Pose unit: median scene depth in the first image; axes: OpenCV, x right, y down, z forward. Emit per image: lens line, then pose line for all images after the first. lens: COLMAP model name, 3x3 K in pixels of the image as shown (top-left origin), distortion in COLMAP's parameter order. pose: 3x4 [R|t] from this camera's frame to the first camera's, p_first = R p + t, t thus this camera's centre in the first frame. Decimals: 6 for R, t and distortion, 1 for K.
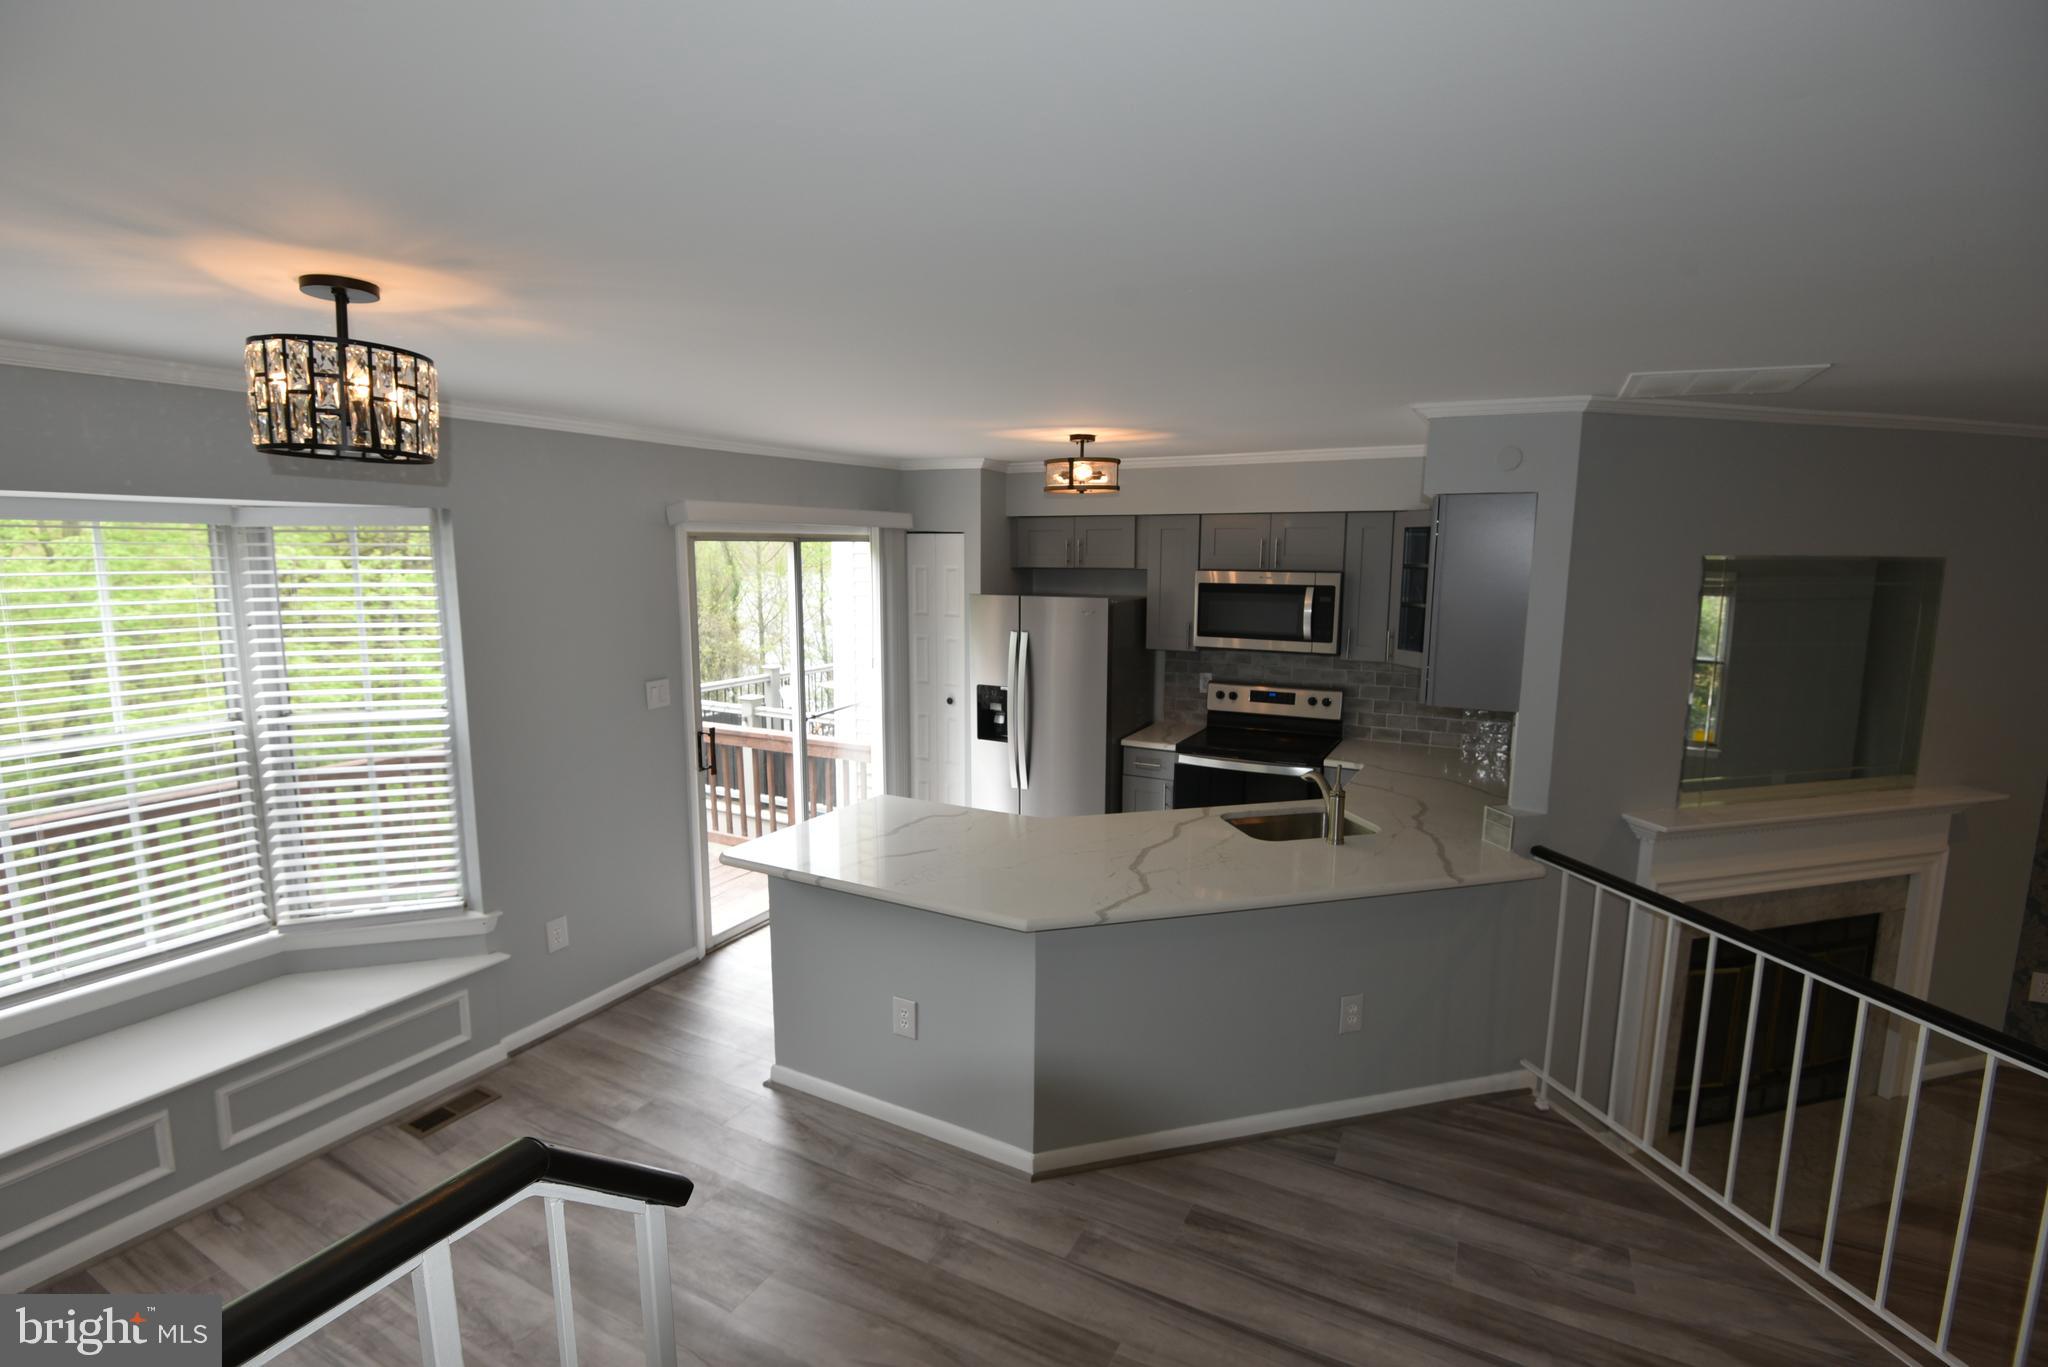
lens RADIAL K [[945.6, 0, 1017.4], [0, 945.6, 685.6], [0, 0, 1]] dist [-0.008912, -0.007938]
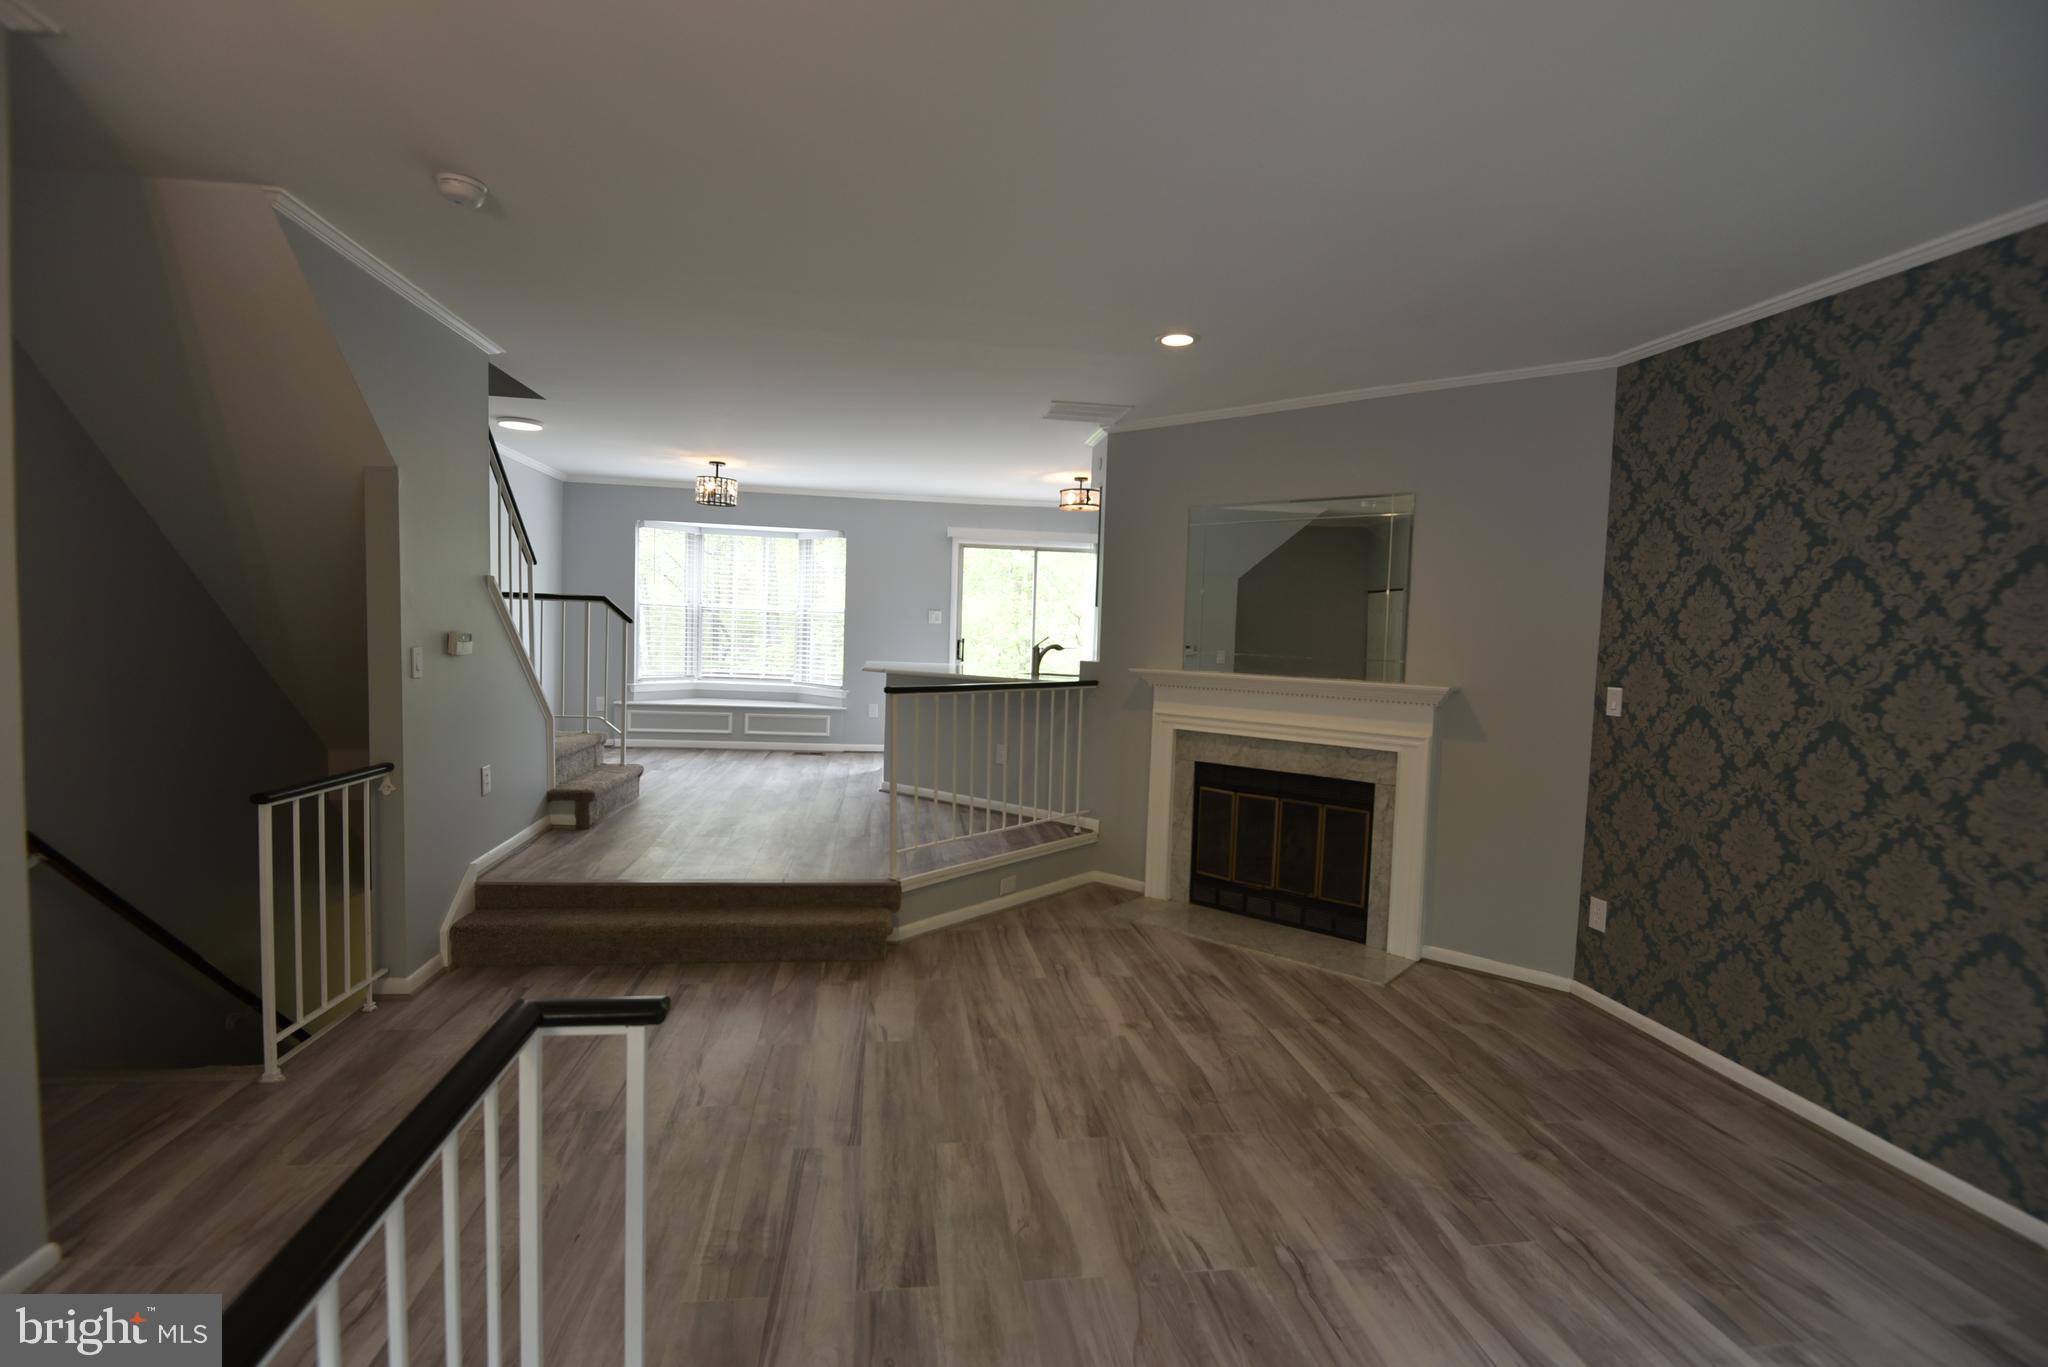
lens RADIAL K [[945.6, 0, 1017.4], [0, 945.6, 685.6], [0, 0, 1]] dist [-0.008912, -0.007938]
pose [[0.592678, 0.064925, -0.802819, 1.840450], [-0.149794, 0.988242, -0.030664, 0.252240], [0.791388, 0.138432, 0.595434, -0.142641]]
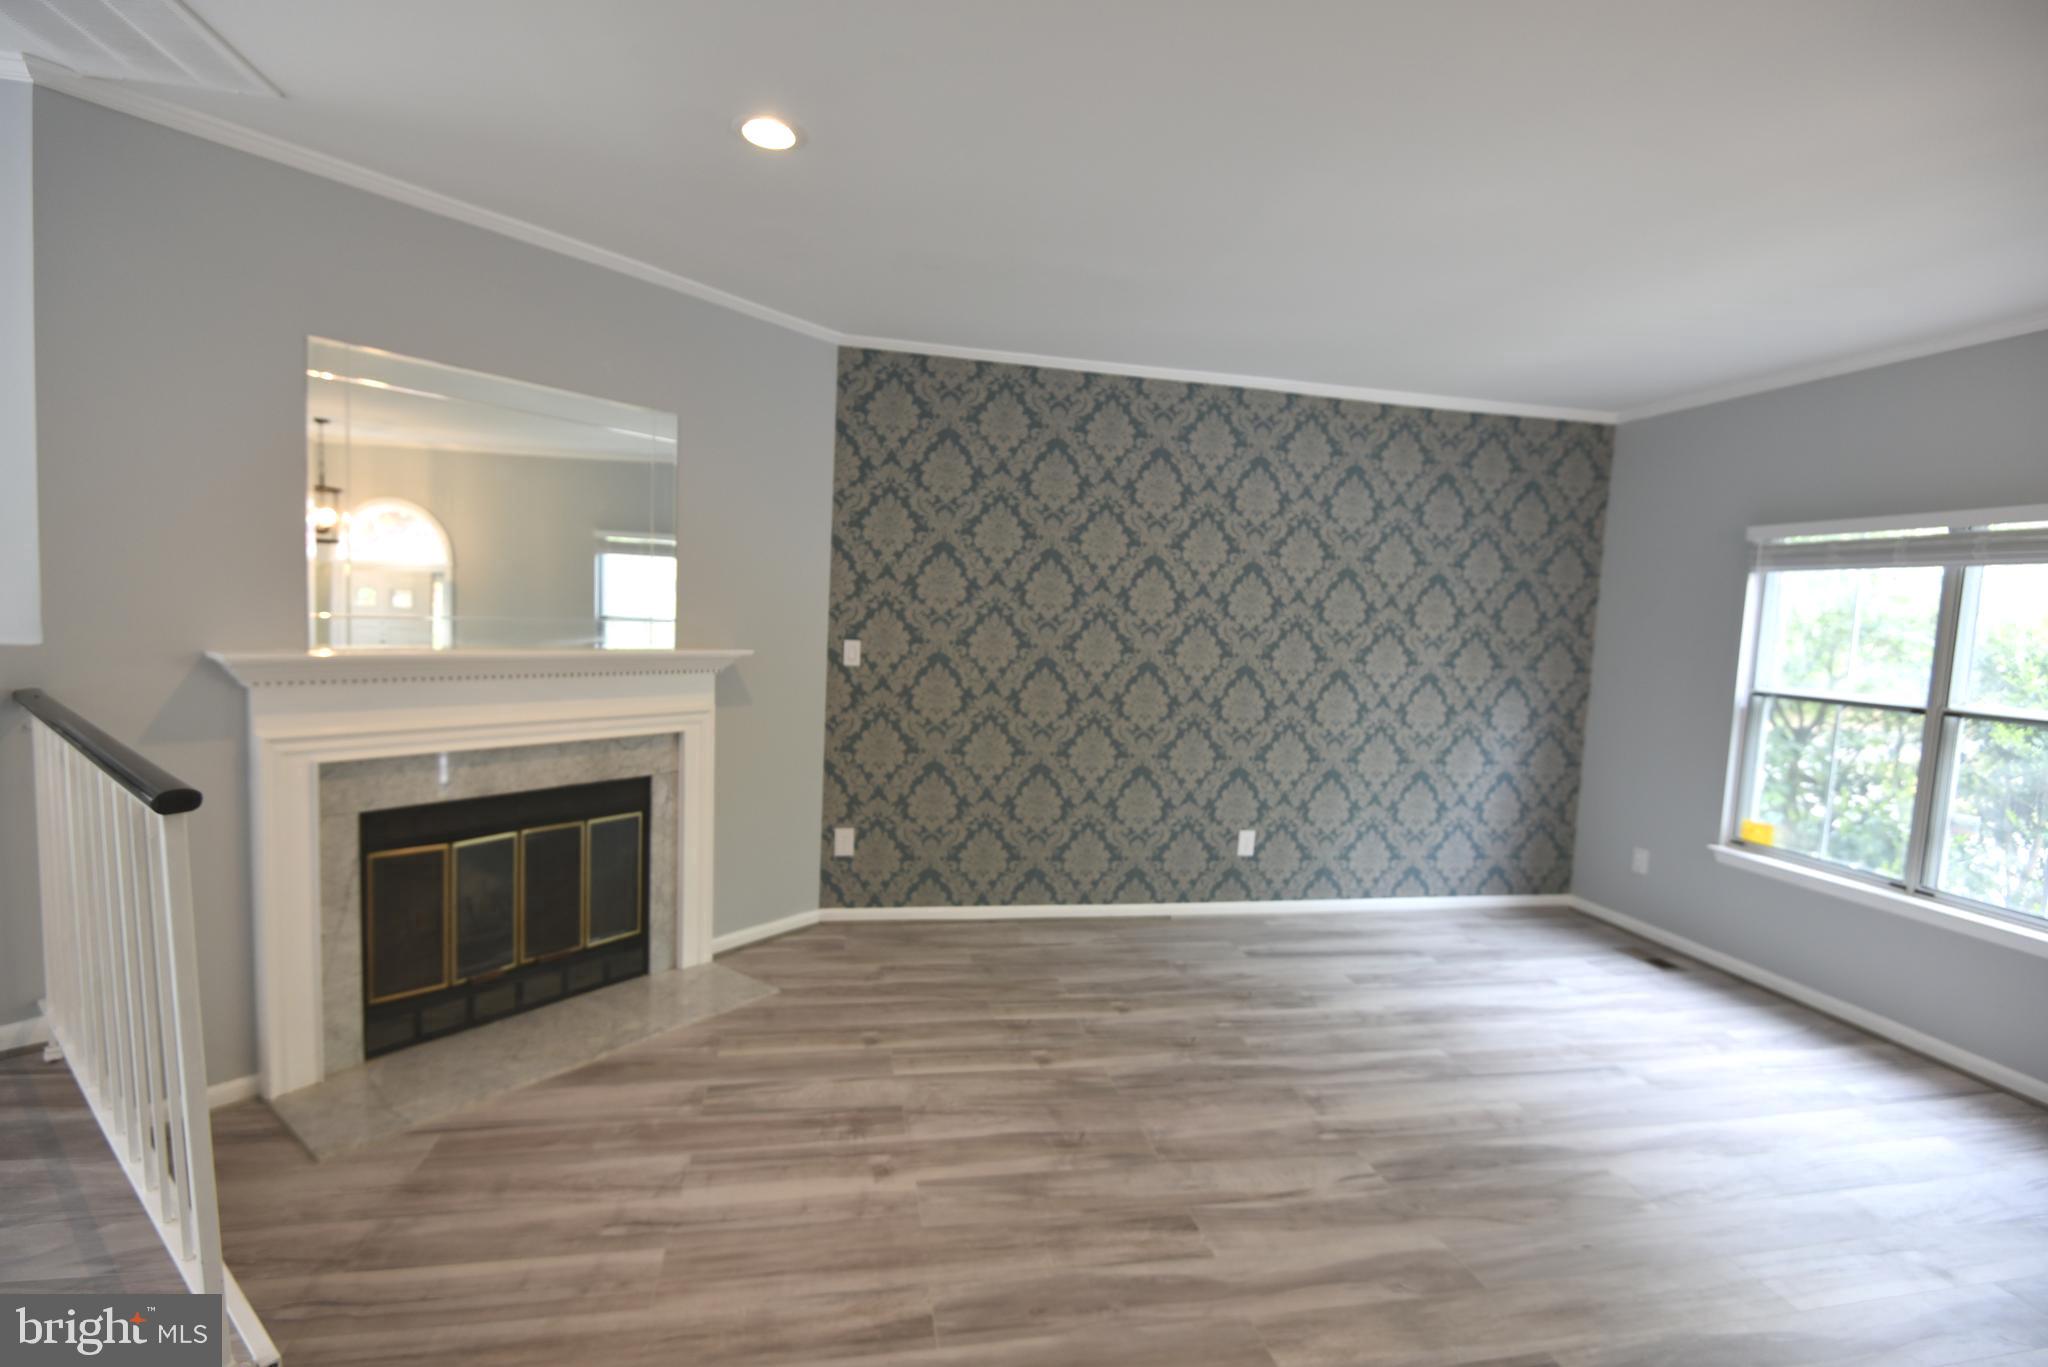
lens RADIAL K [[930.3, 0, 1024.0], [0, 930.3, 683.5], [0, 0, 1]] dist [-0.013019, -0.000310]
pose [[0.770222, -0.015306, 0.637592, 0.685544], [0.048175, 0.998252, -0.034232, 0.223654], [-0.635954, 0.057082, 0.769613, -0.007348]]
